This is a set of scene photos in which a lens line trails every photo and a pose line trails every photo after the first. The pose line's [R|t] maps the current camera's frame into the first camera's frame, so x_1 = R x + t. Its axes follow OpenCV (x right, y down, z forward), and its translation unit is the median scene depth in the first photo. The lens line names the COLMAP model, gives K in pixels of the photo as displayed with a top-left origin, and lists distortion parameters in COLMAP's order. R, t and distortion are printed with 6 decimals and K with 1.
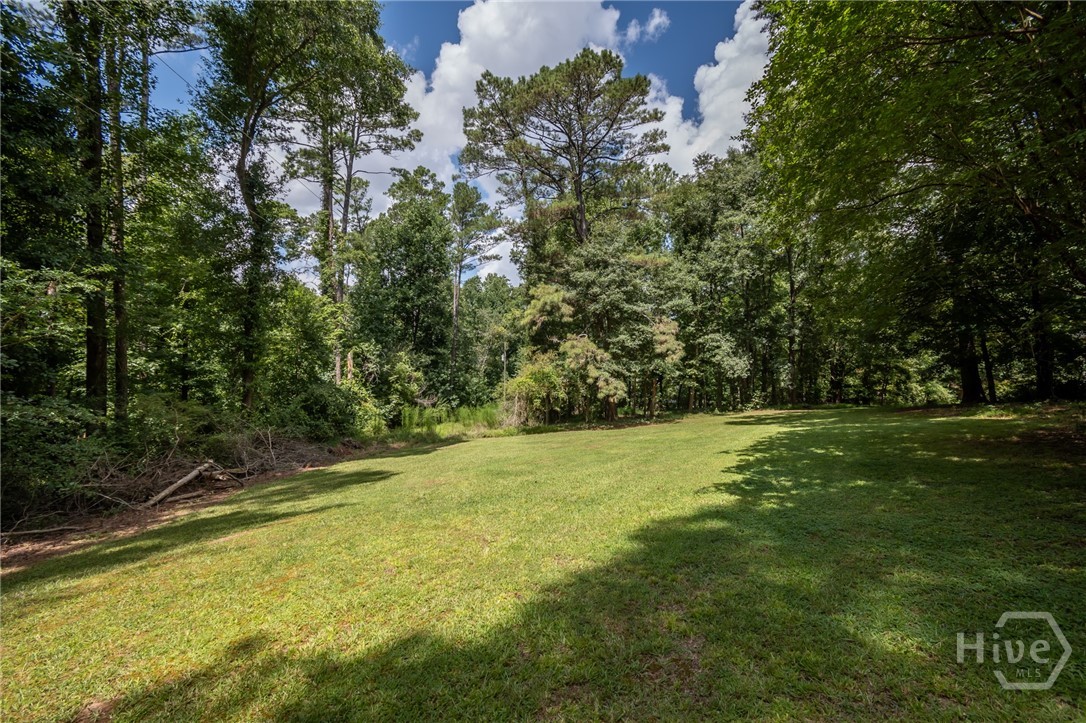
lens RADIAL K [[482.6, 0, 545.1], [0, 482.6, 364.8], [0, 0, 1]] dist [0.021744, -0.007463]
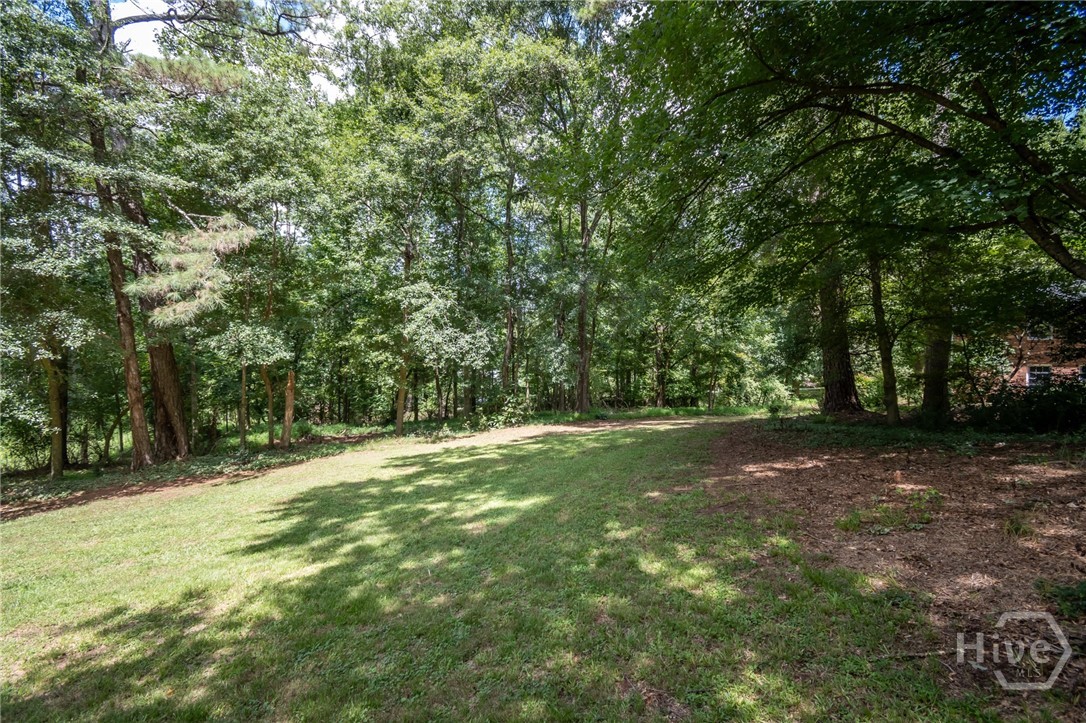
lens RADIAL K [[482.6, 0, 545.1], [0, 482.6, 364.8], [0, 0, 1]] dist [0.021744, -0.007463]
pose [[0.967530, 0.004742, 0.252714, 0.312212], [-0.007946, 0.999900, 0.011658, 0.014021], [-0.252633, -0.013288, 0.967471, 0.421156]]
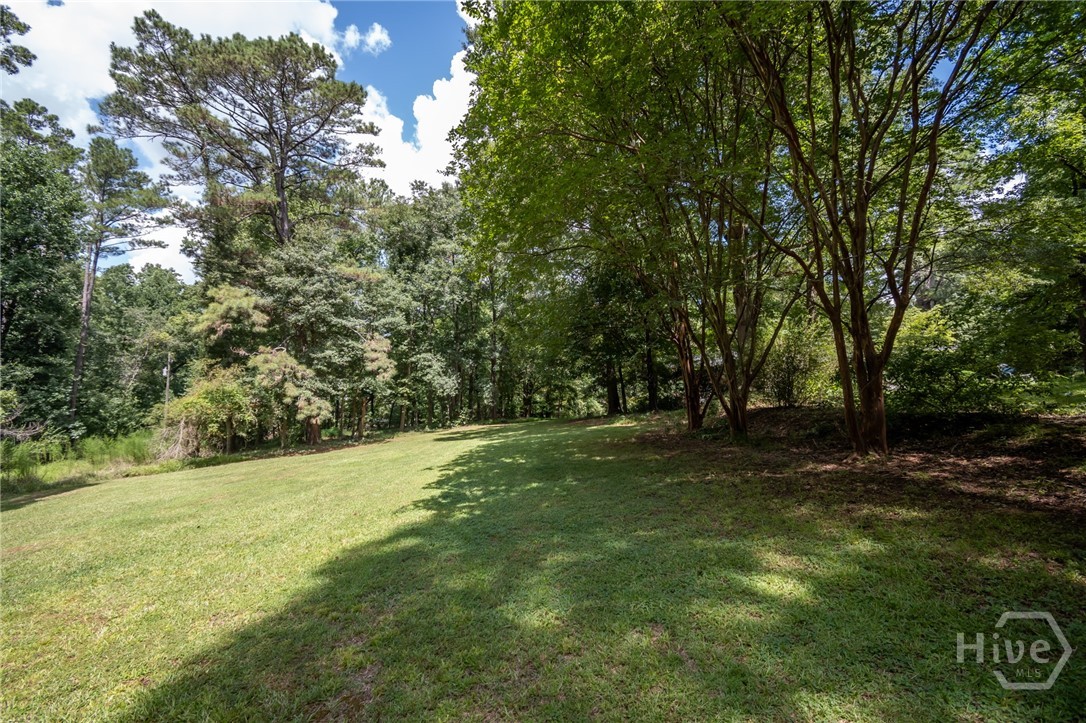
lens RADIAL K [[482.6, 0, 545.1], [0, 482.6, 364.8], [0, 0, 1]] dist [0.021744, -0.007463]
pose [[0.840811, 0.030241, 0.540484, 0.005931], [-0.009898, 0.999130, -0.040505, -0.000533], [-0.541239, 0.028707, 0.840379, -0.002327]]
